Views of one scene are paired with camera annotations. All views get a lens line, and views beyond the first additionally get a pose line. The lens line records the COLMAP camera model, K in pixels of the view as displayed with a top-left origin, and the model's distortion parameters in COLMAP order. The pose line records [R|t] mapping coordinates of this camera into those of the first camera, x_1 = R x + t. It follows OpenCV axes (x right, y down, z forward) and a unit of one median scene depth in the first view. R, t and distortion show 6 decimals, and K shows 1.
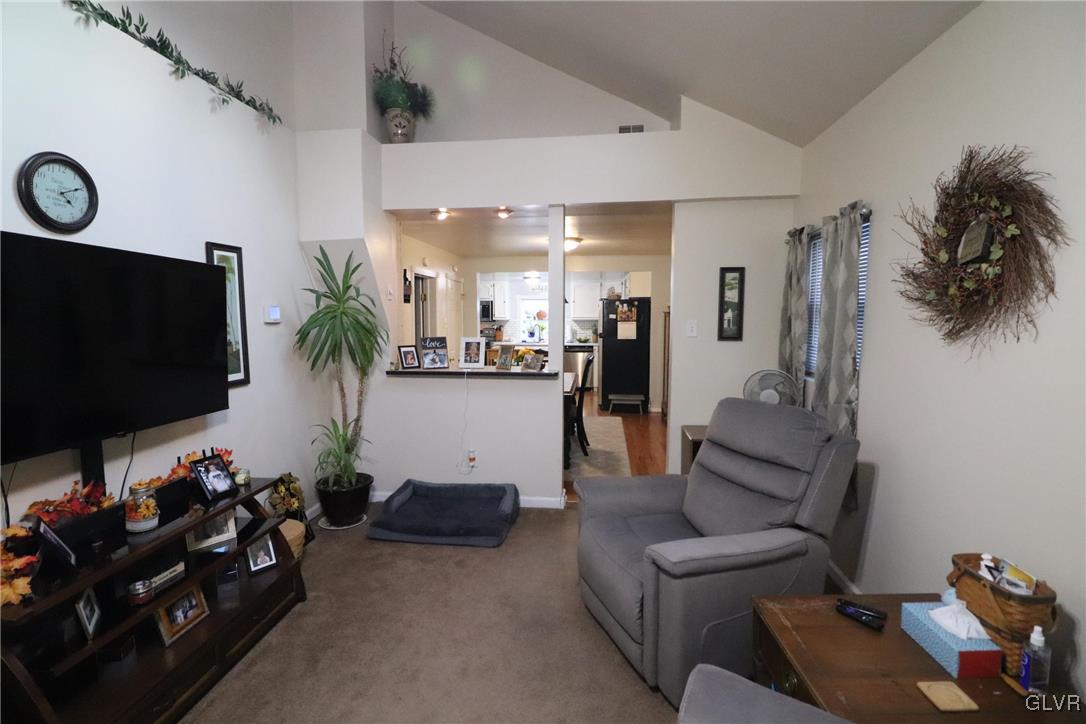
lens RADIAL K [[510.4, 0, 543.0], [0, 510.4, 362.0], [0, 0, 1]] dist [0.004658, -0.014056]
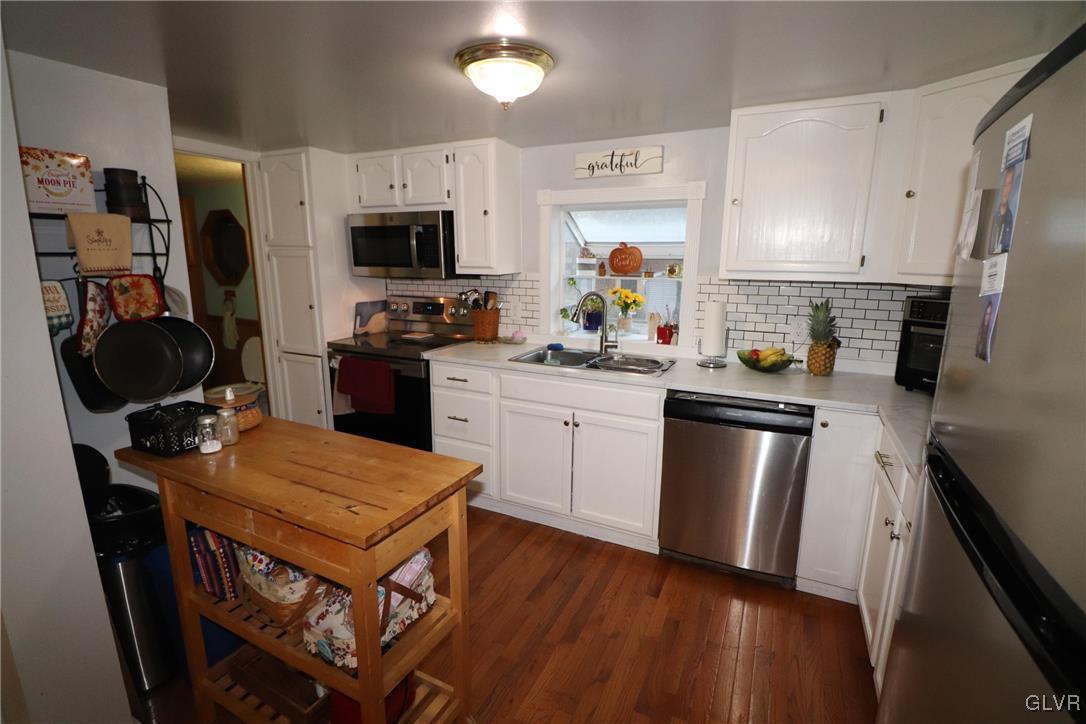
lens RADIAL K [[510.4, 0, 543.0], [0, 510.4, 362.0], [0, 0, 1]] dist [0.004658, -0.014056]
pose [[0.942750, 0.076383, -0.324635, 0.054986], [-0.042766, 0.993070, 0.109463, -0.064734], [0.330747, -0.089313, 0.939484, 0.713068]]
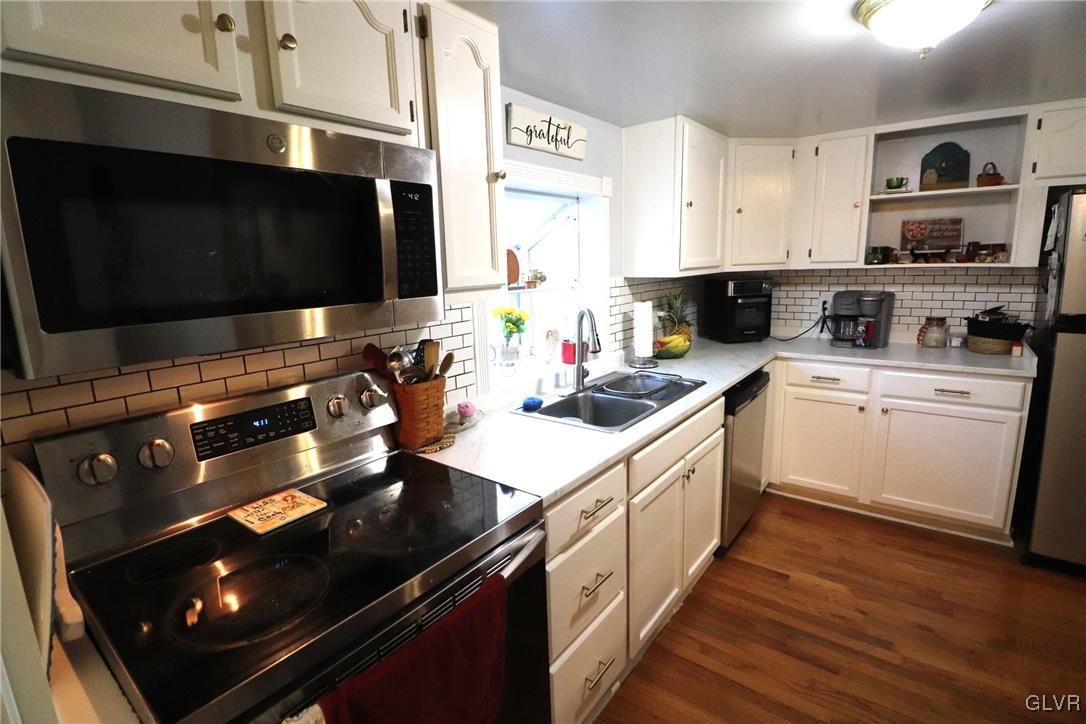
lens RADIAL K [[510.4, 0, 543.0], [0, 510.4, 362.0], [0, 0, 1]] dist [0.004658, -0.014056]
pose [[0.514546, -0.175362, 0.839339, -0.192911], [0.118554, 0.984012, 0.132911, -0.081780], [-0.849227, 0.031118, 0.527110, 0.894518]]
